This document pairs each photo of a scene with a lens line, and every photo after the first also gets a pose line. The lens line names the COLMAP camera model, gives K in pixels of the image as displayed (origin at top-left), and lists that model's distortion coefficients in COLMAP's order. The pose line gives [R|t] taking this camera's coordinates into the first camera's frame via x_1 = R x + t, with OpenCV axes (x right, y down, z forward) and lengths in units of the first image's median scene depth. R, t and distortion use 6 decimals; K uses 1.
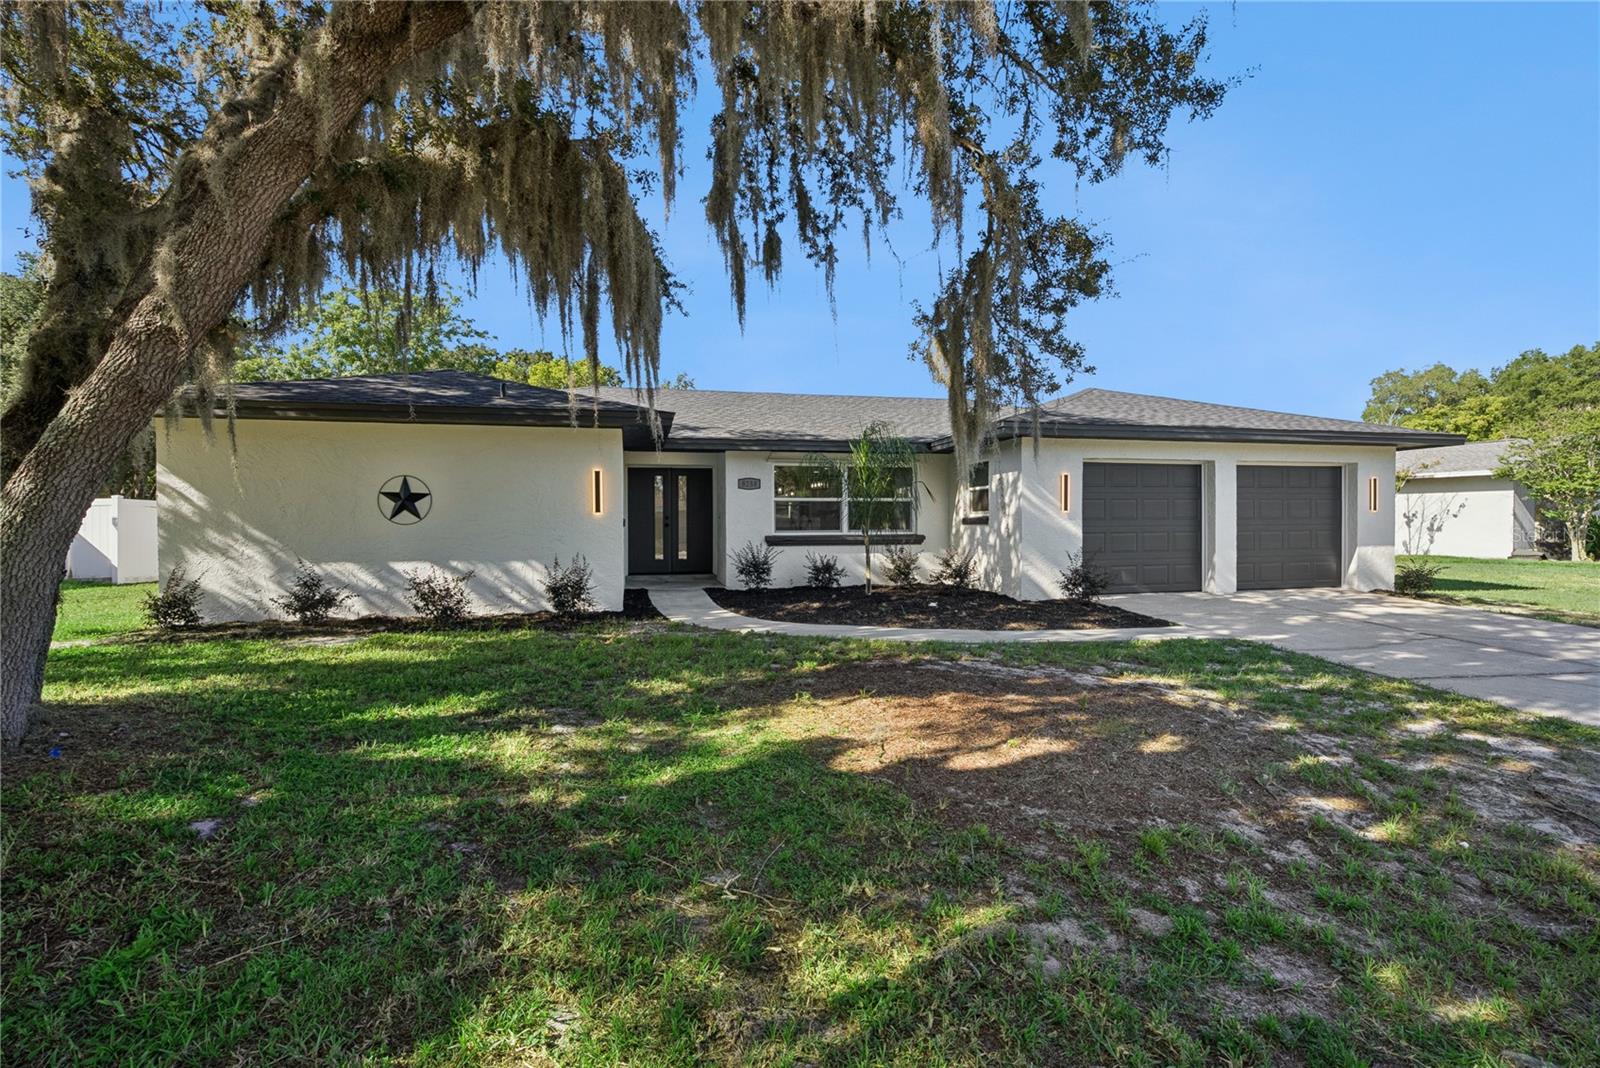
lens RADIAL K [[730.9, 0, 809.3], [0, 730.9, 526.8], [0, 0, 1]] dist [-0.008229, 0.005220]
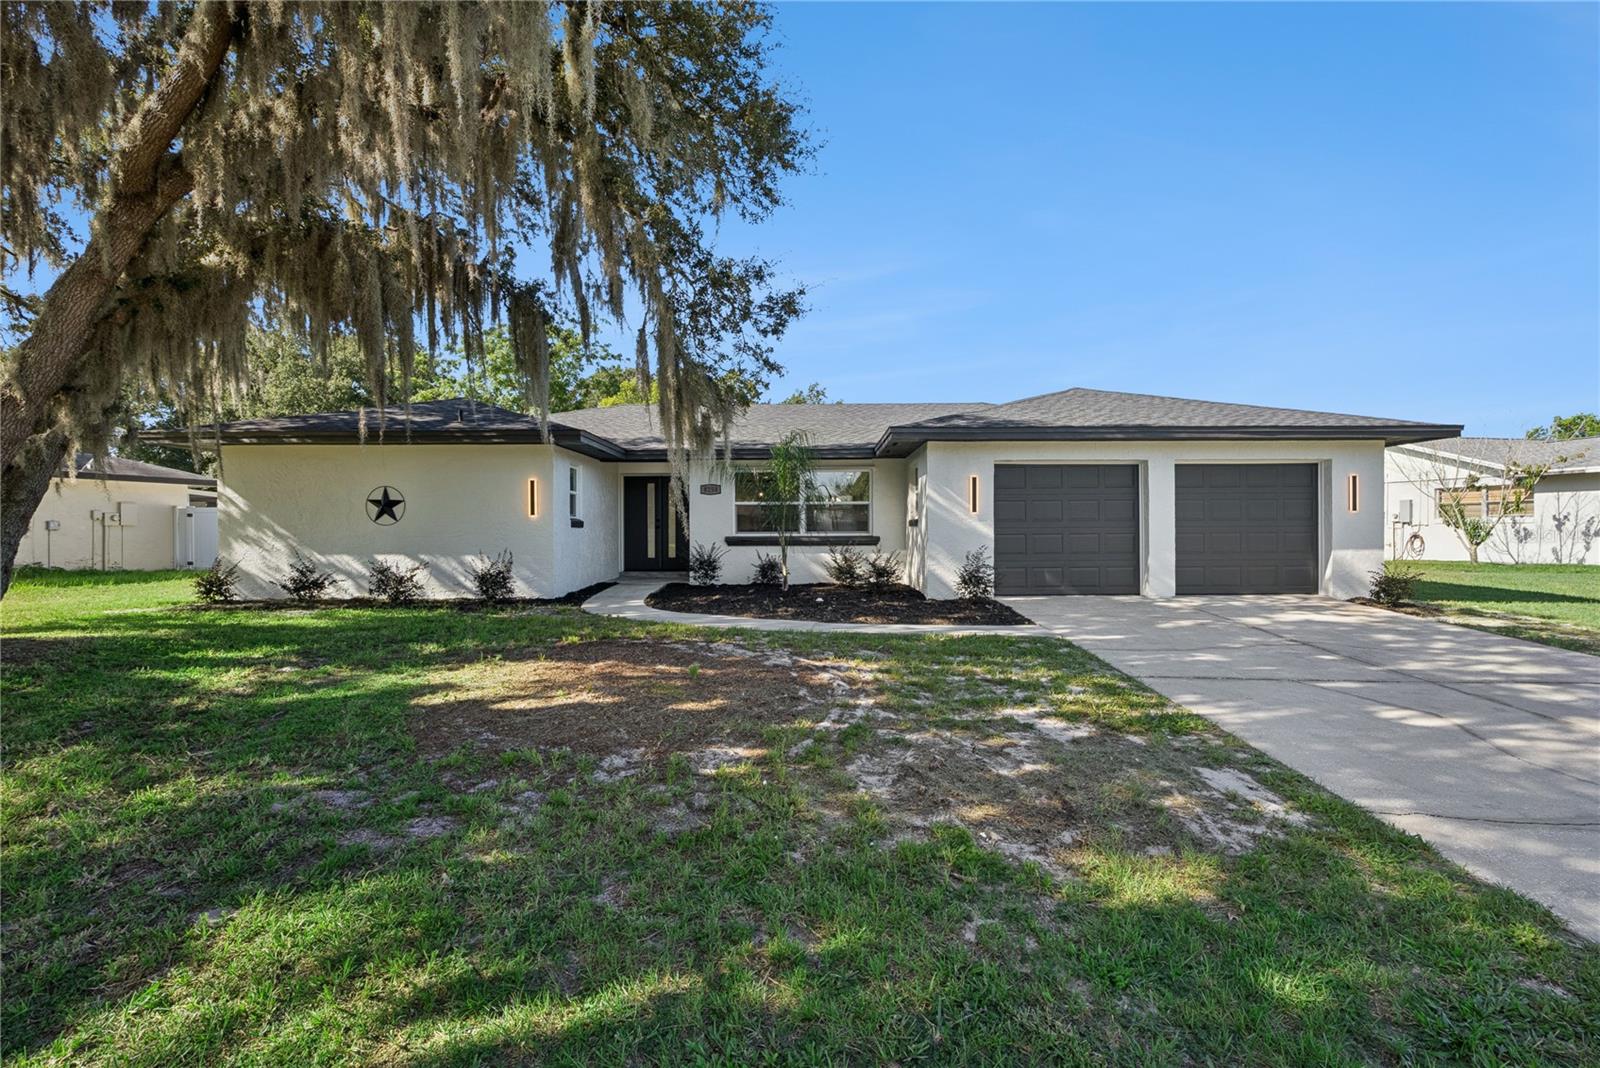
lens RADIAL K [[730.9, 0, 810.8], [0, 730.9, 529.0], [0, 0, 1]] dist [-0.008229, 0.005220]
pose [[0.973781, 0.001039, -0.227485, 0.338888], [-0.002046, 0.999989, -0.004194, 0.005691], [0.227478, 0.004549, 0.973772, -0.043965]]
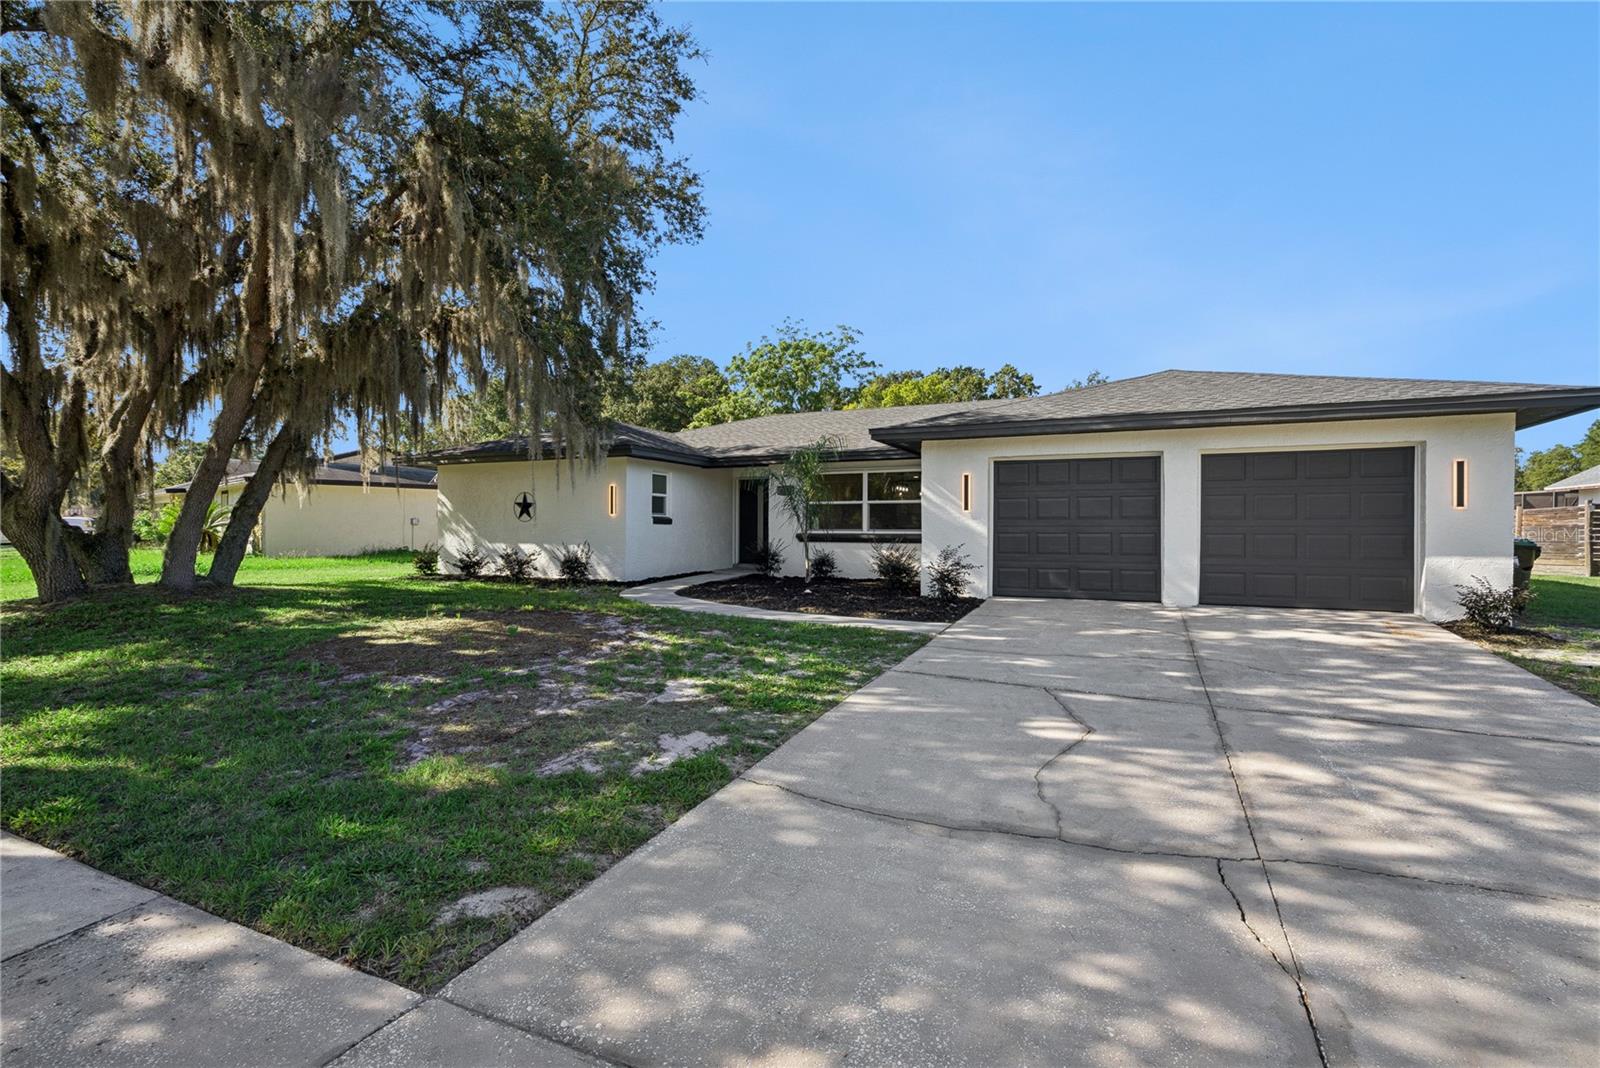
lens RADIAL K [[730.9, 0, 808.2], [0, 730.9, 529.4], [0, 0, 1]] dist [-0.008229, 0.005220]
pose [[0.786276, 0.008545, -0.617816, 0.756131], [-0.010131, 0.999948, 0.000937, 0.005294], [0.617792, 0.005523, 0.786322, 0.062908]]
